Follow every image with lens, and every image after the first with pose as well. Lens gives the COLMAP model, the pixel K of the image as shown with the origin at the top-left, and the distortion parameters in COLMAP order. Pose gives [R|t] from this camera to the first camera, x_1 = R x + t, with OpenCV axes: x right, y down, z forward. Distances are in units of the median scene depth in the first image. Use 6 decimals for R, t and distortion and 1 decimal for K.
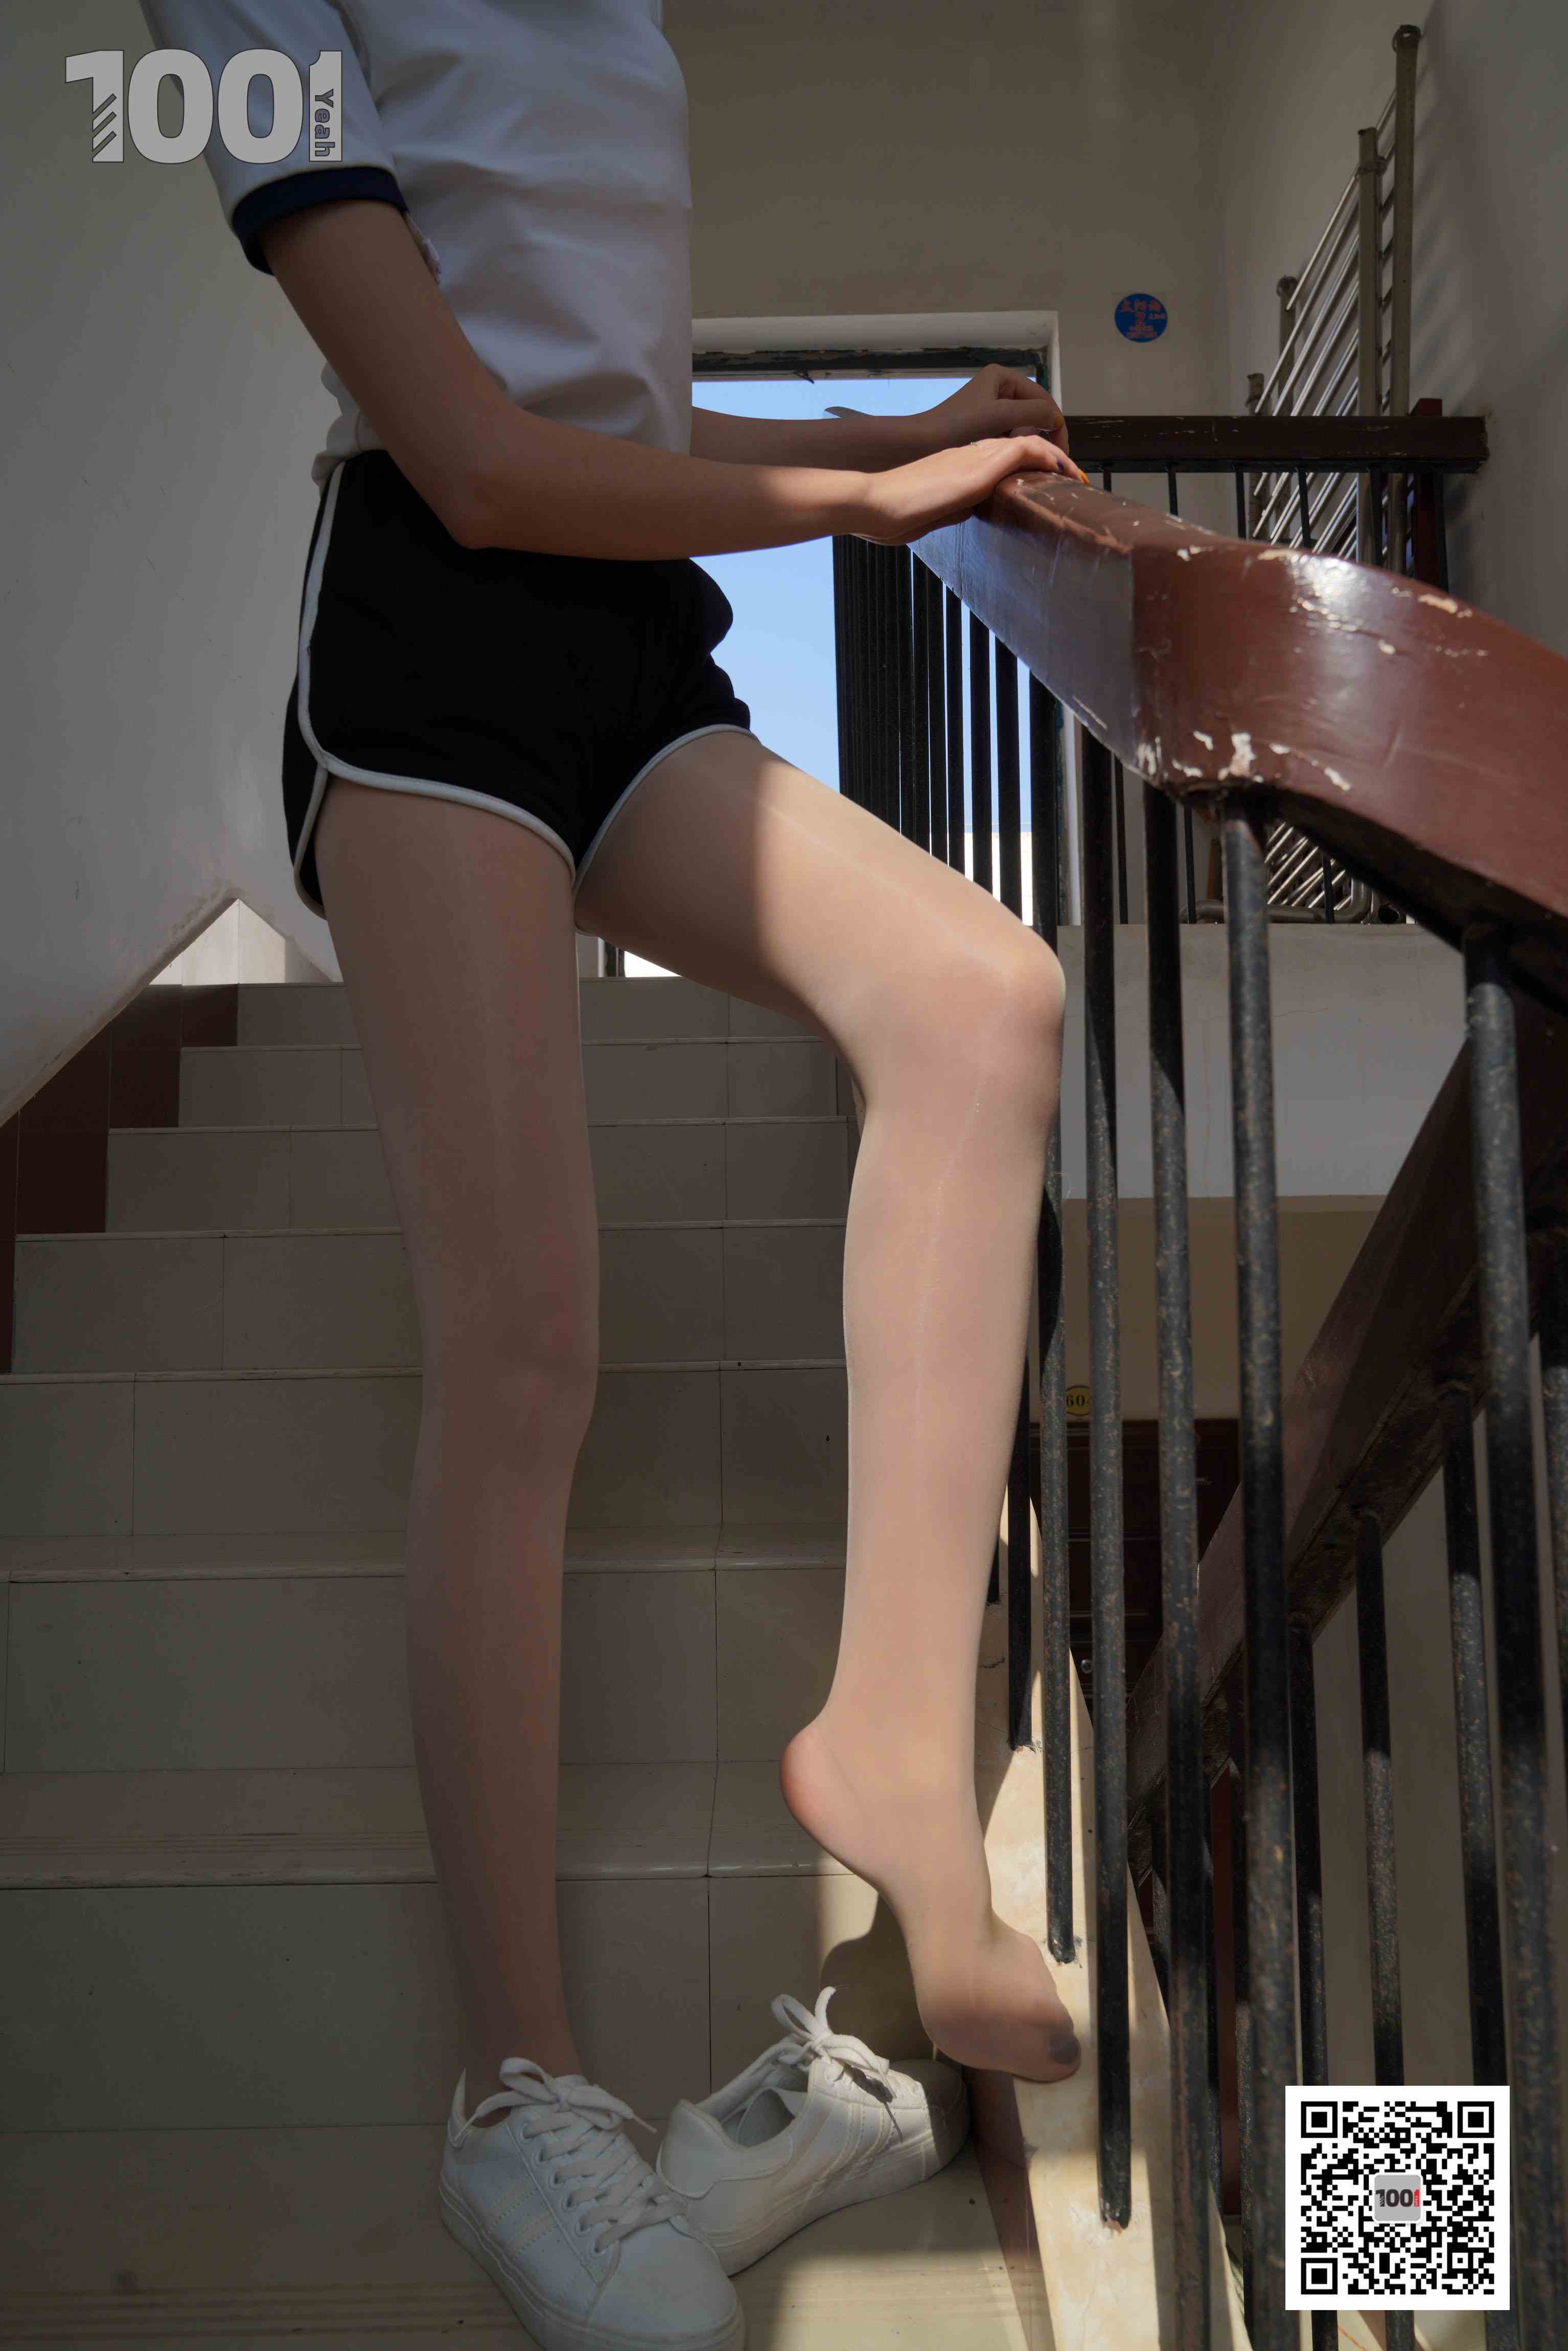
lens RADIAL K [[1593.0, 0, 791.8], [0, 1593.0, 1167.4], [0, 0, 1]] dist [-0.032701, 0.018134]
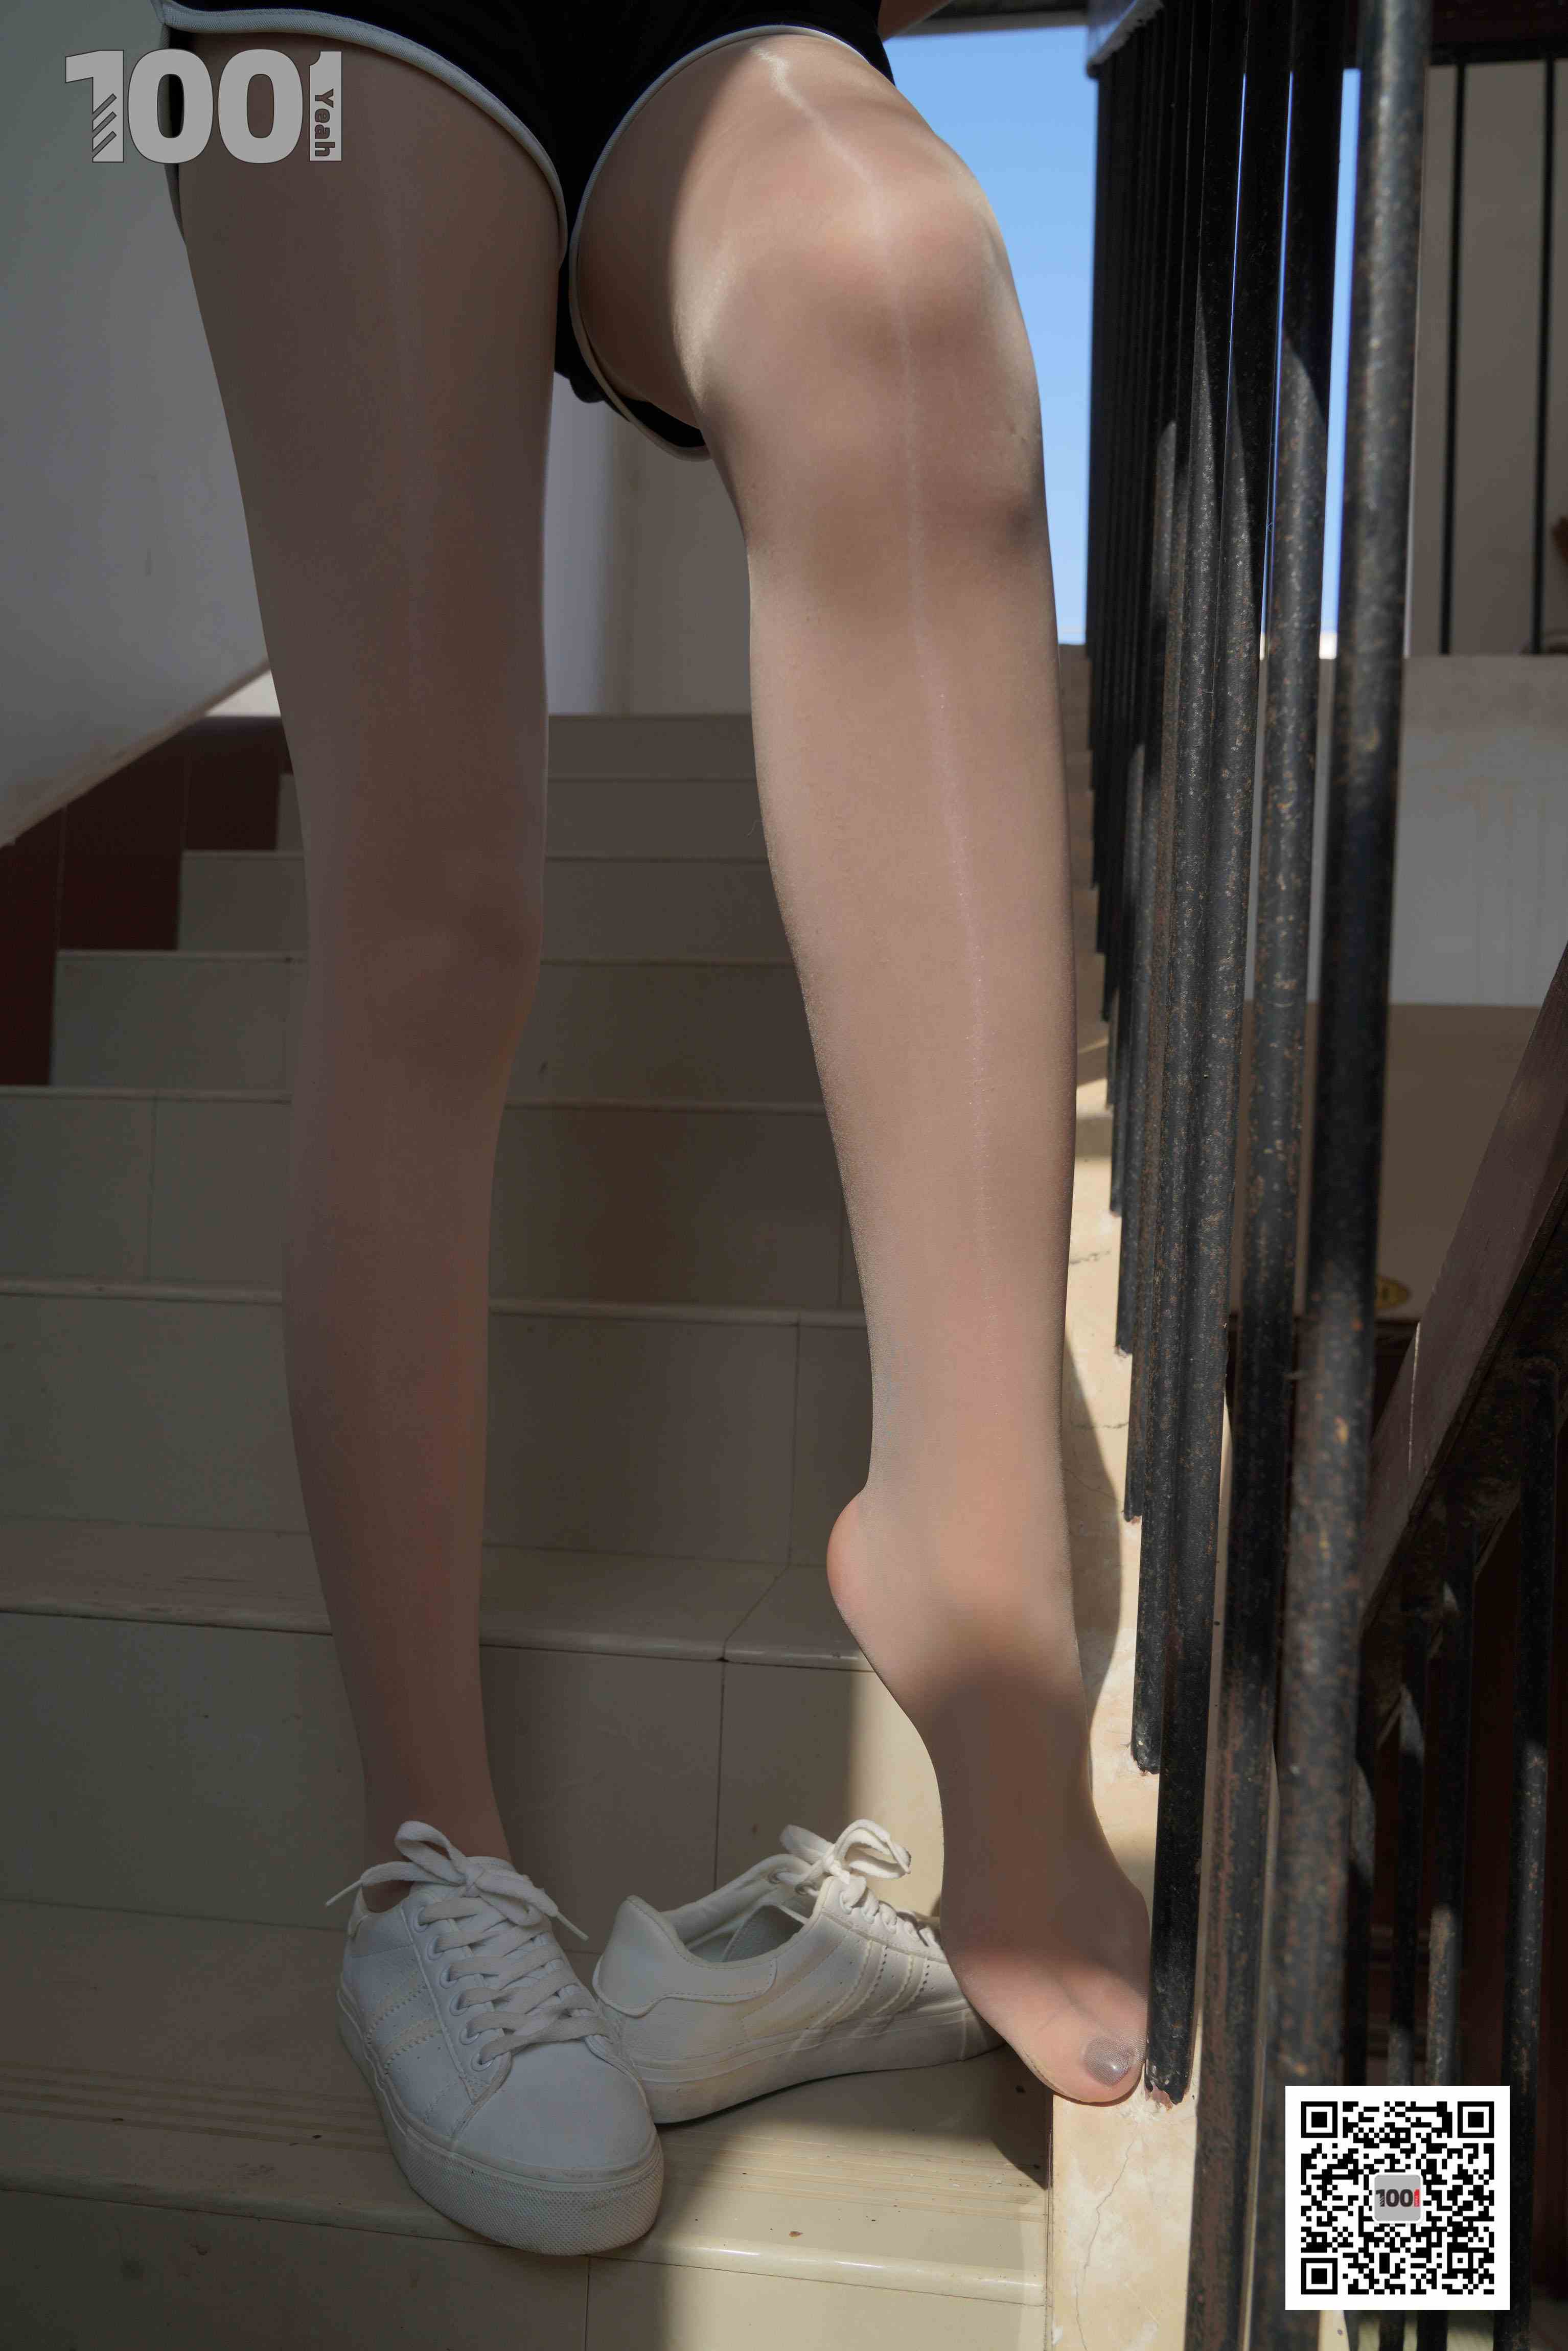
lens RADIAL K [[1827.4, 0, 797.5], [0, 1827.4, 1178.4], [0, 0, 1]] dist [-0.015303, 0.001332]
pose [[0.987902, 0.047118, -0.147751, 0.132896], [-0.038087, 0.997263, 0.063368, 0.200113], [0.150332, -0.056974, 0.986992, 0.181421]]
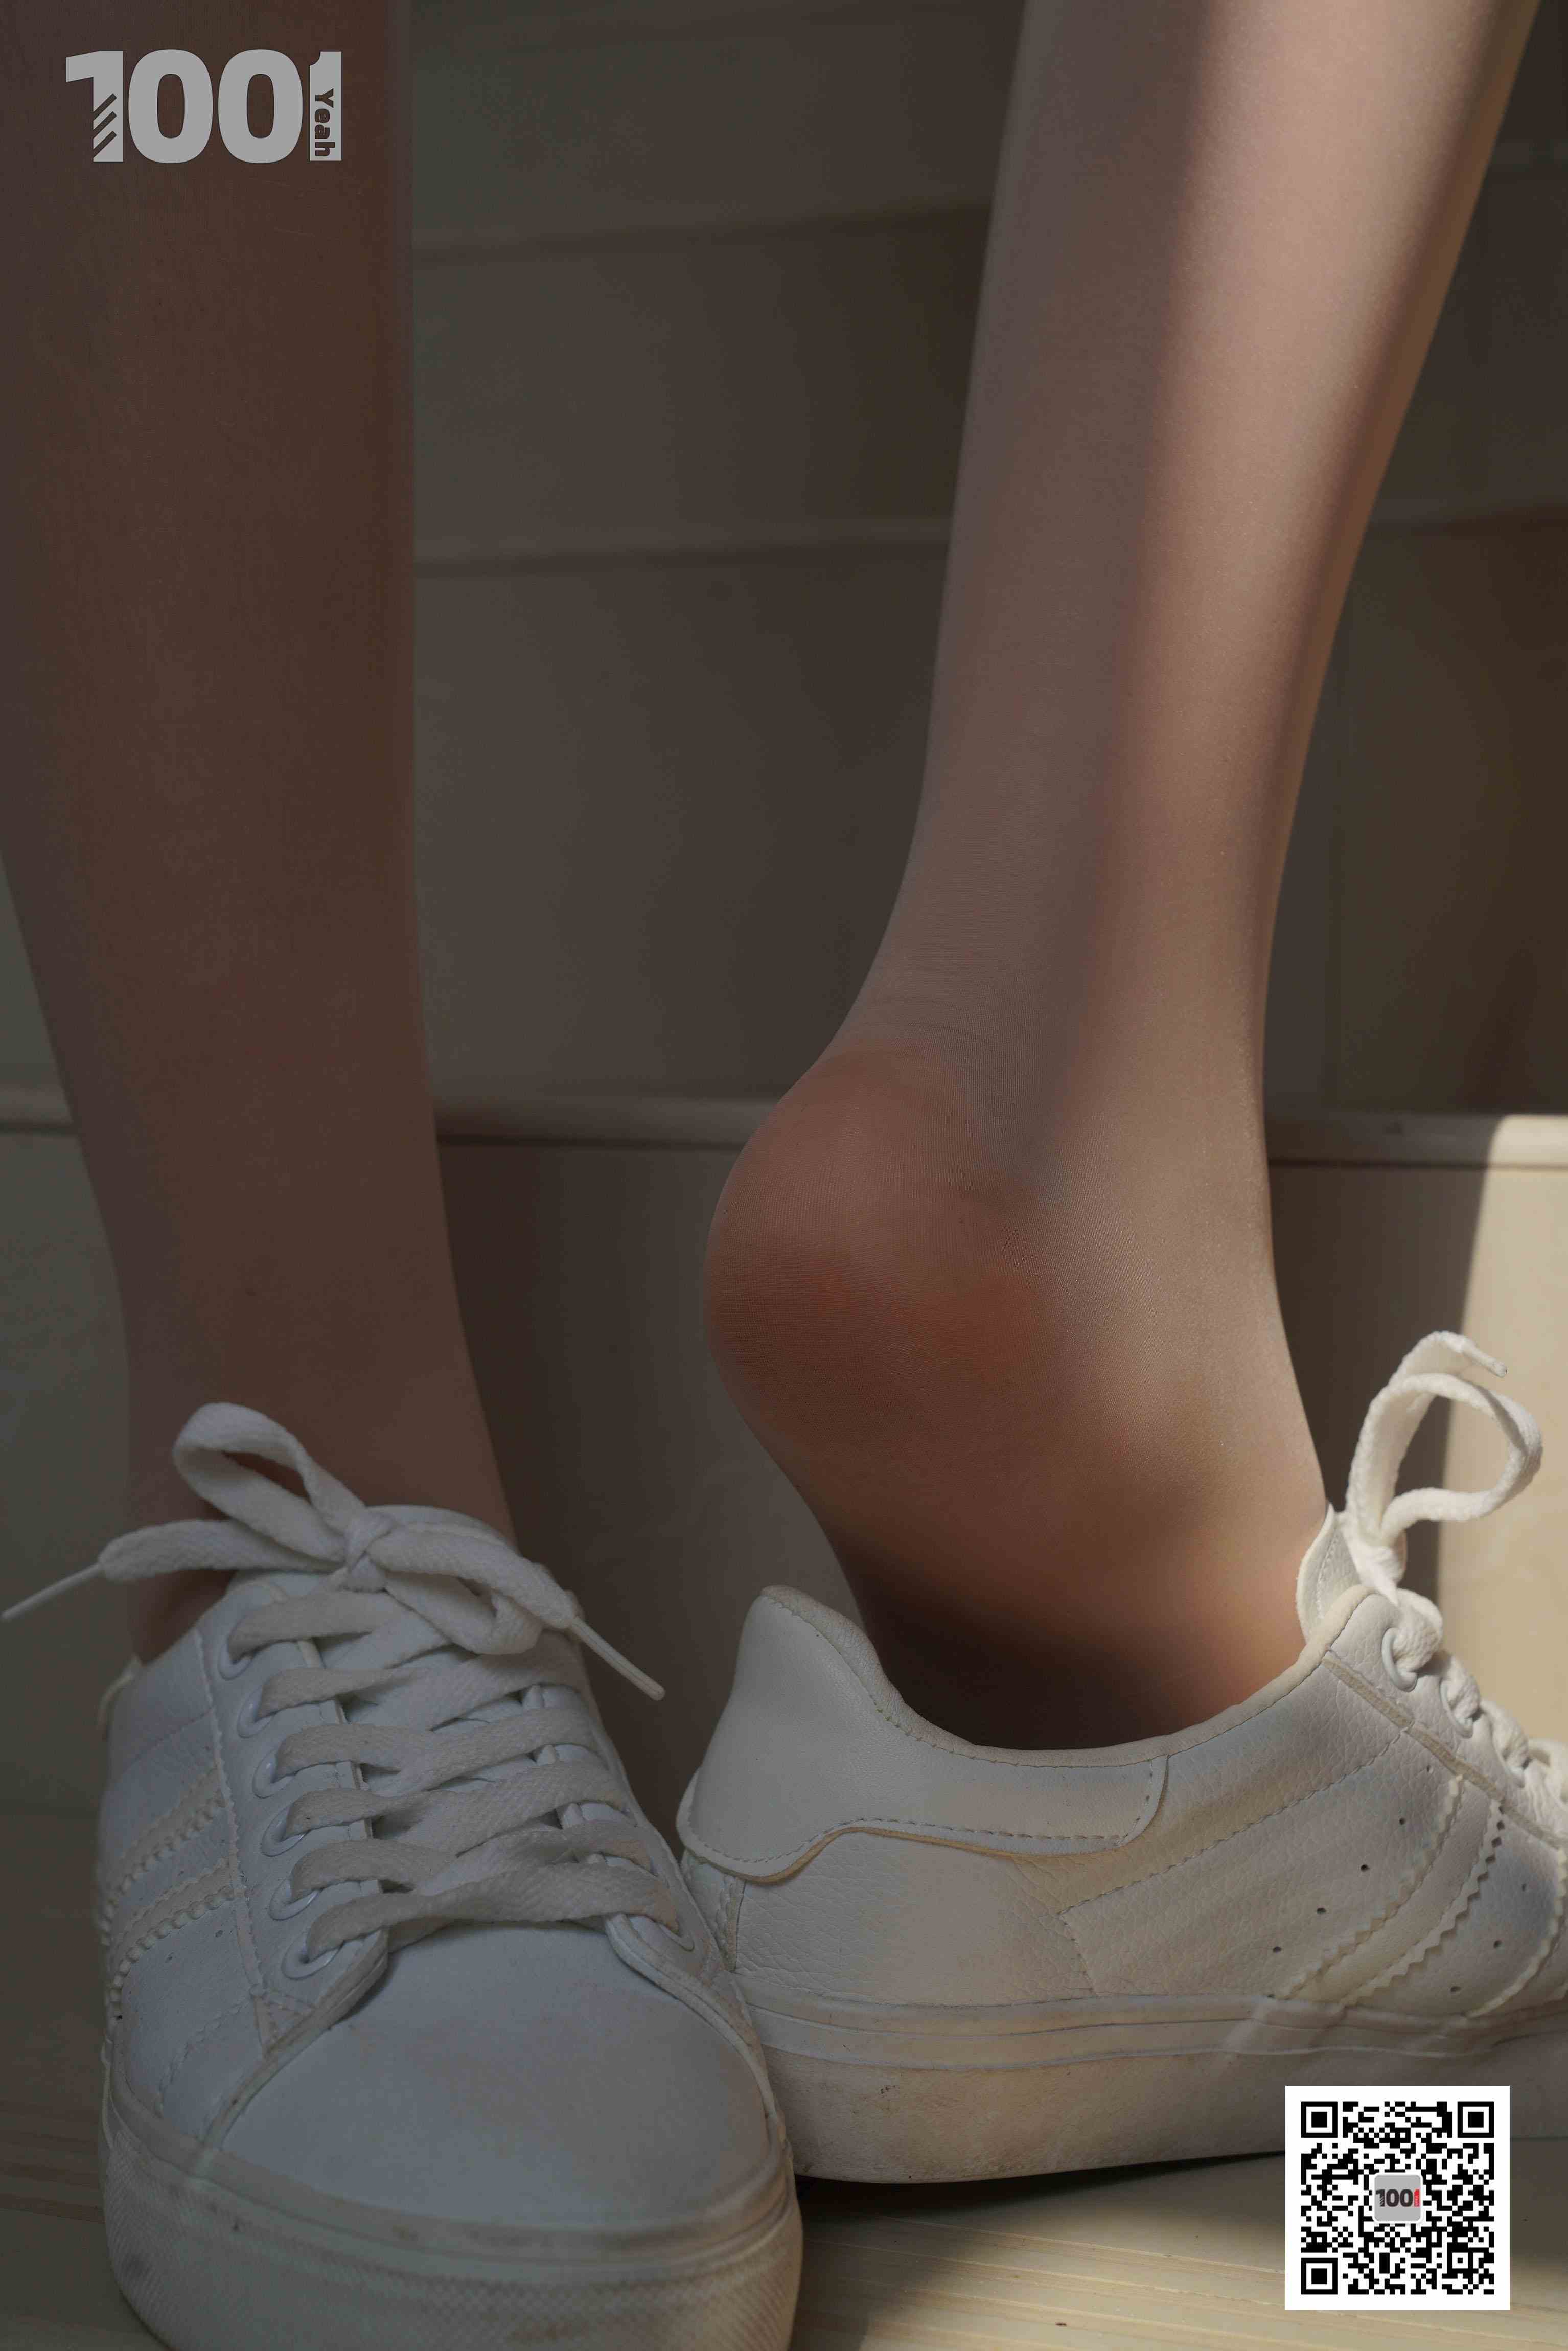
lens RADIAL K [[3295.2, 0, 778.7], [0, 3295.2, 1180.6], [0, 0, 1]] dist [0.015236, 0.000000]
pose [[0.935011, 0.046998, -0.351490, 0.138033], [0.003563, 0.989884, 0.141835, 0.468956], [0.354600, -0.133870, 0.925385, 0.518775]]
